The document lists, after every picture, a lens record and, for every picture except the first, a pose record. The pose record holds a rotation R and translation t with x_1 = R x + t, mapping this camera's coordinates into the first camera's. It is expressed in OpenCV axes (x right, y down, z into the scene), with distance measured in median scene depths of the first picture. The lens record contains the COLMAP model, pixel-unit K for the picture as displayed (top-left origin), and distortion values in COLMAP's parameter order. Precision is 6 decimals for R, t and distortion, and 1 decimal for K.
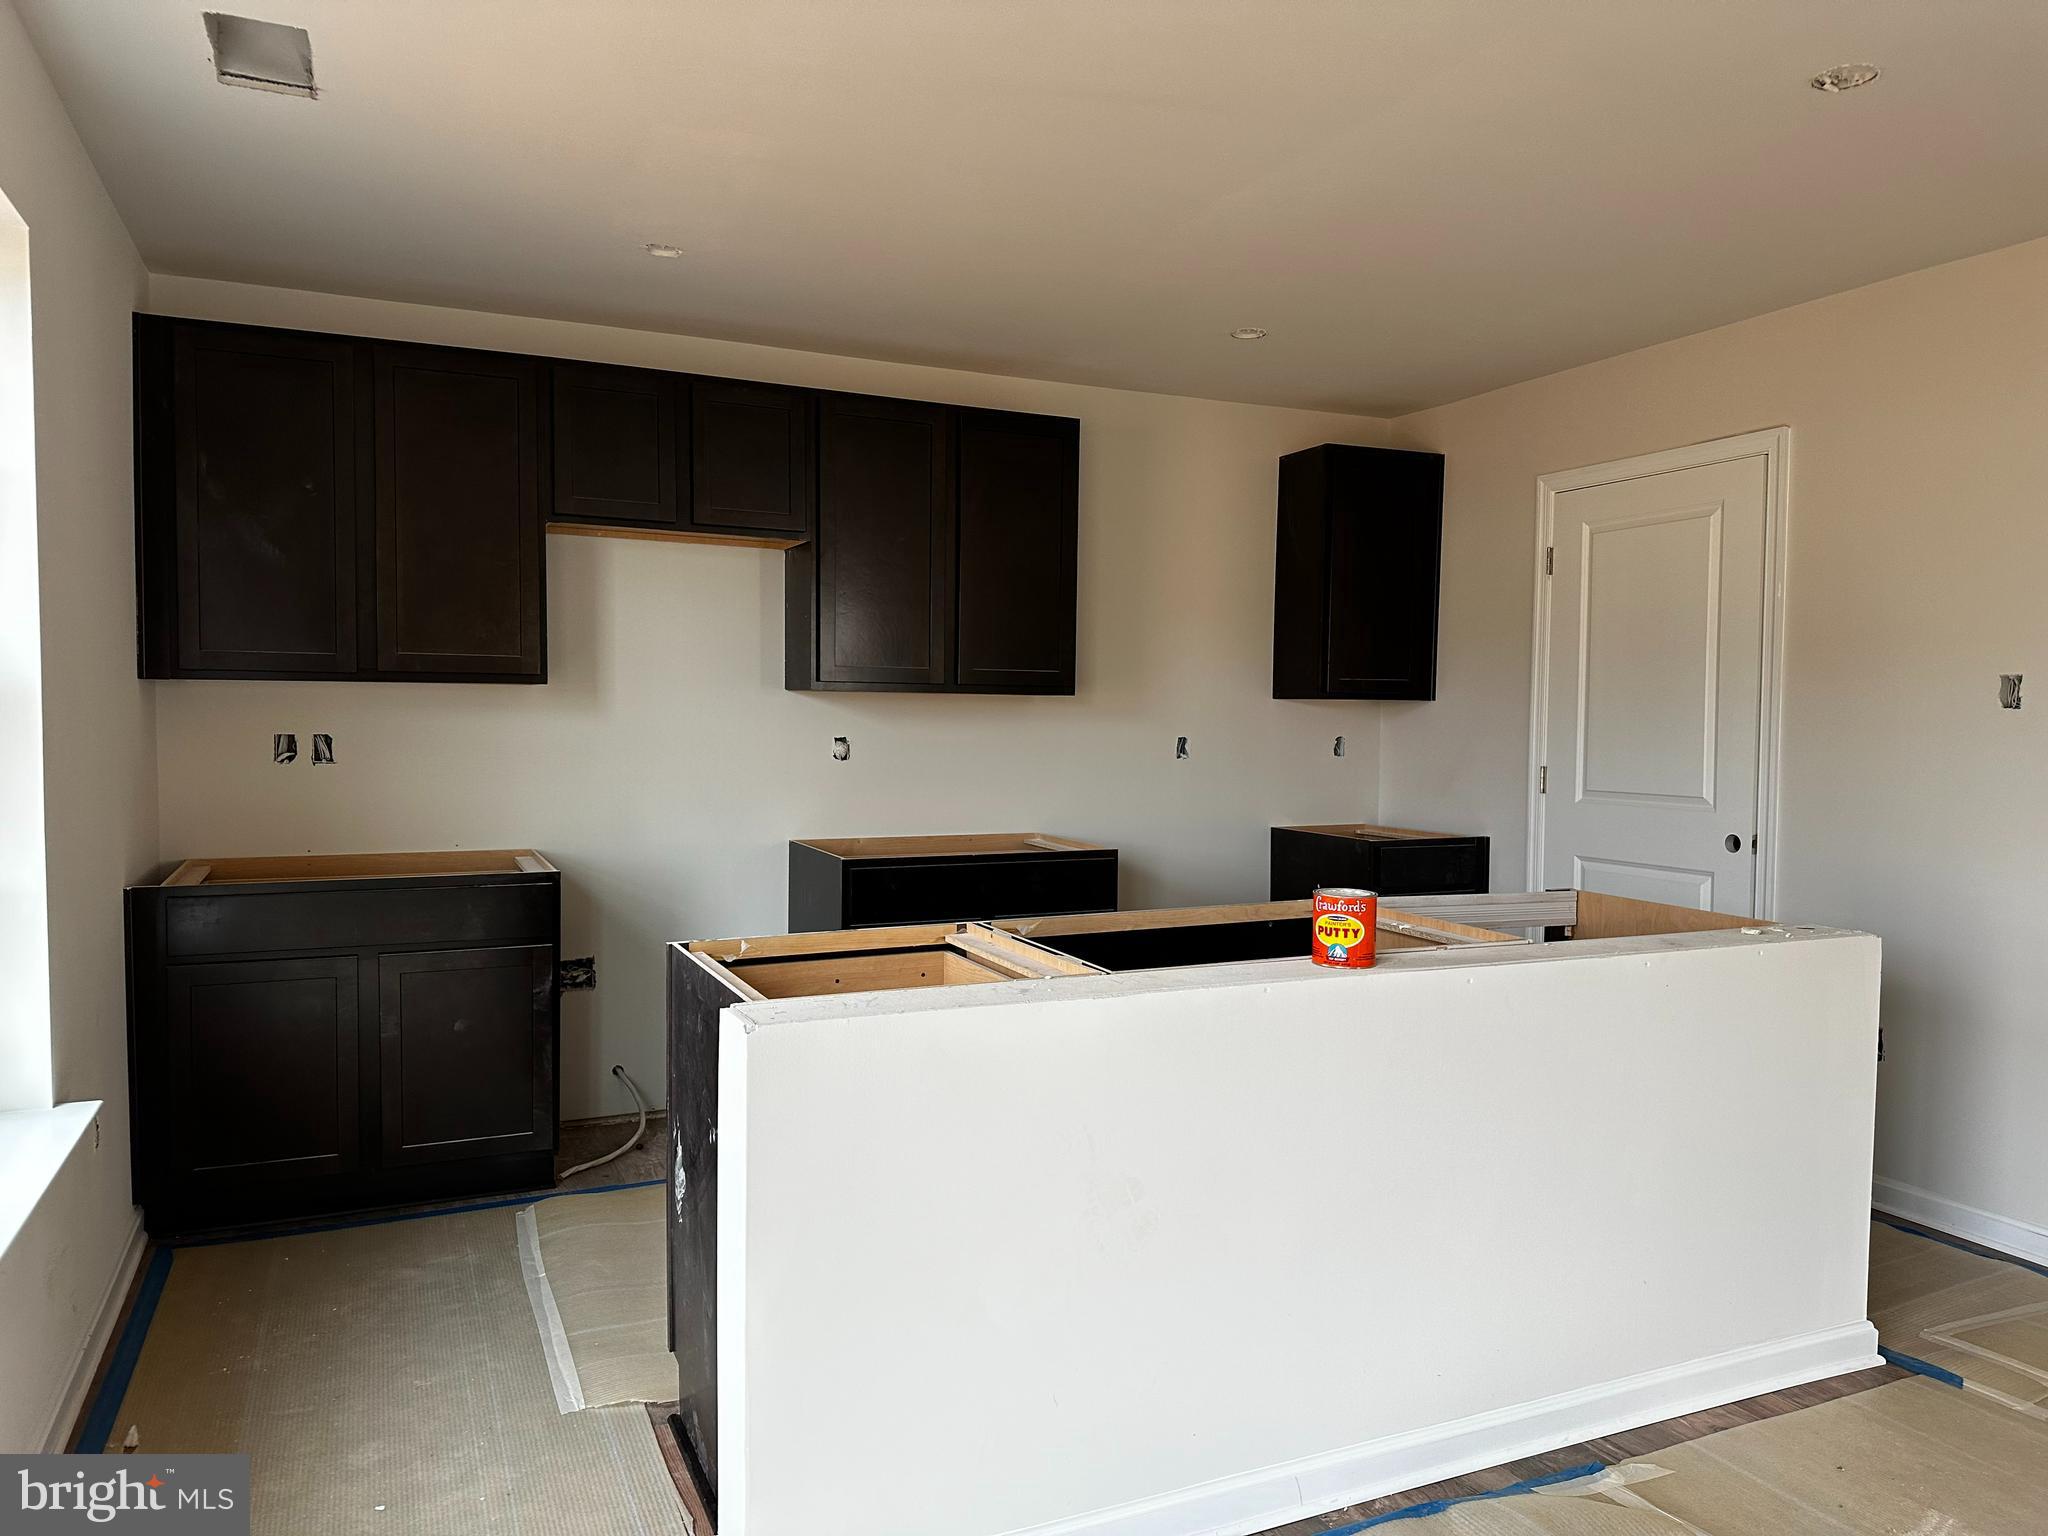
lens RADIAL K [[1439.5, 0, 1054.8], [0, 1439.5, 774.8], [0, 0, 1]] dist [0.005976, -0.000211]
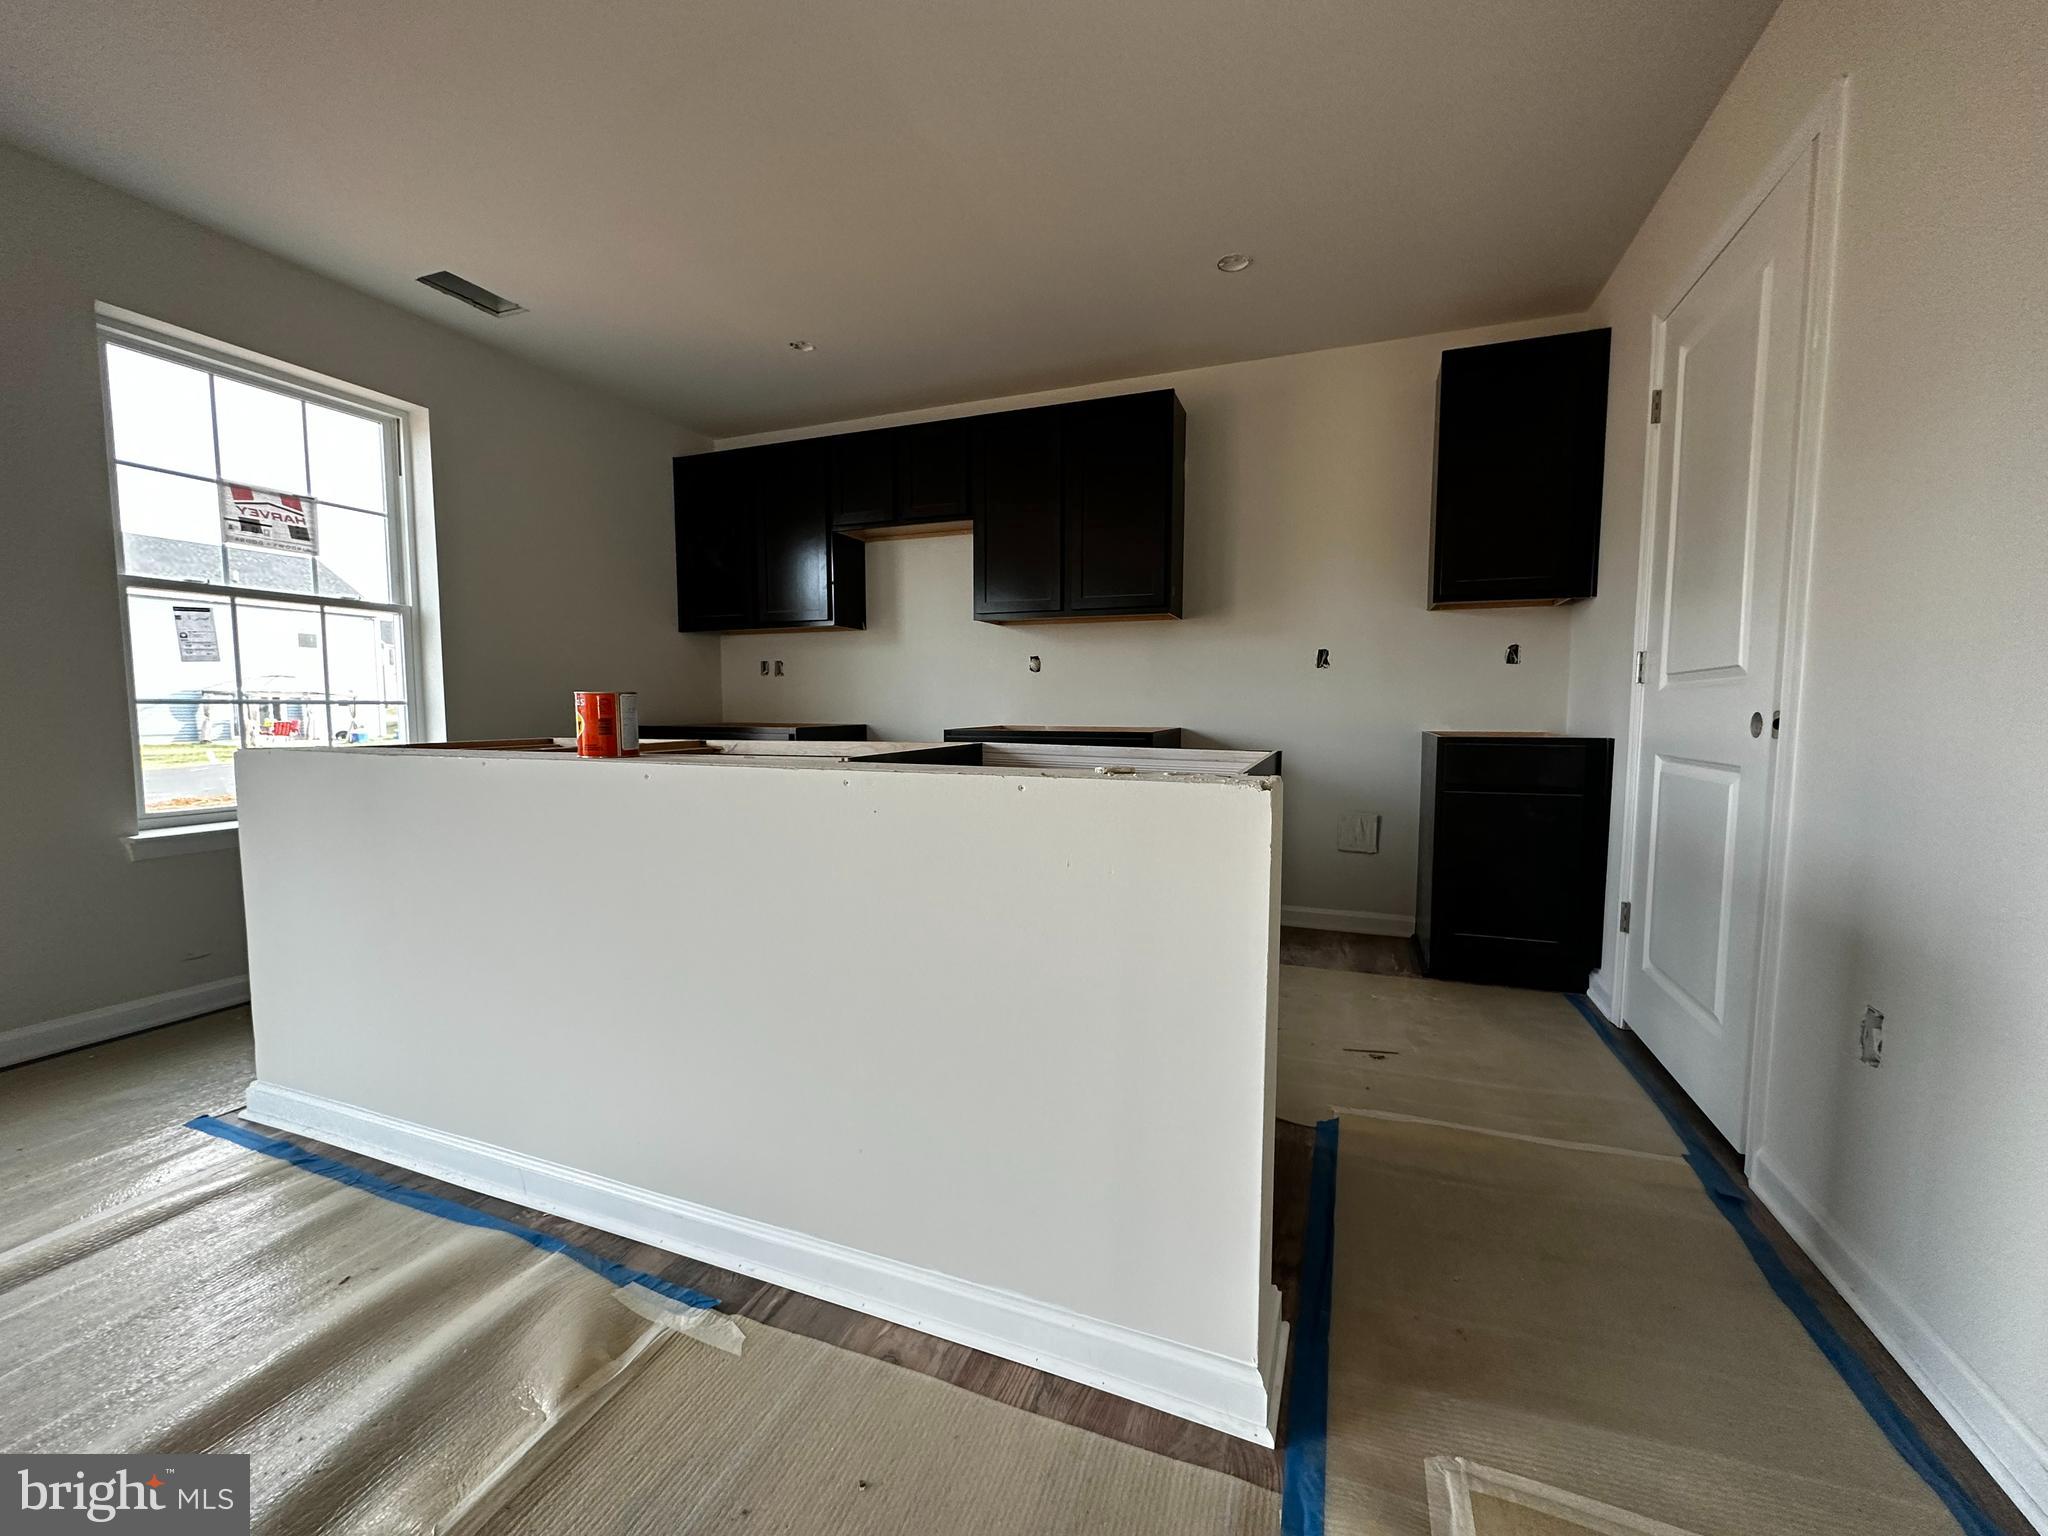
lens RADIAL K [[815.9, 0, 1024.0], [0, 815.9, 768.0], [0, 0, 1]] dist [-0.000250, -0.000212]
pose [[0.685189, 0.046578, -0.726875, 0.499104], [-0.024053, 0.998856, 0.041333, 0.059170], [0.727968, -0.010838, 0.685525, 0.445123]]
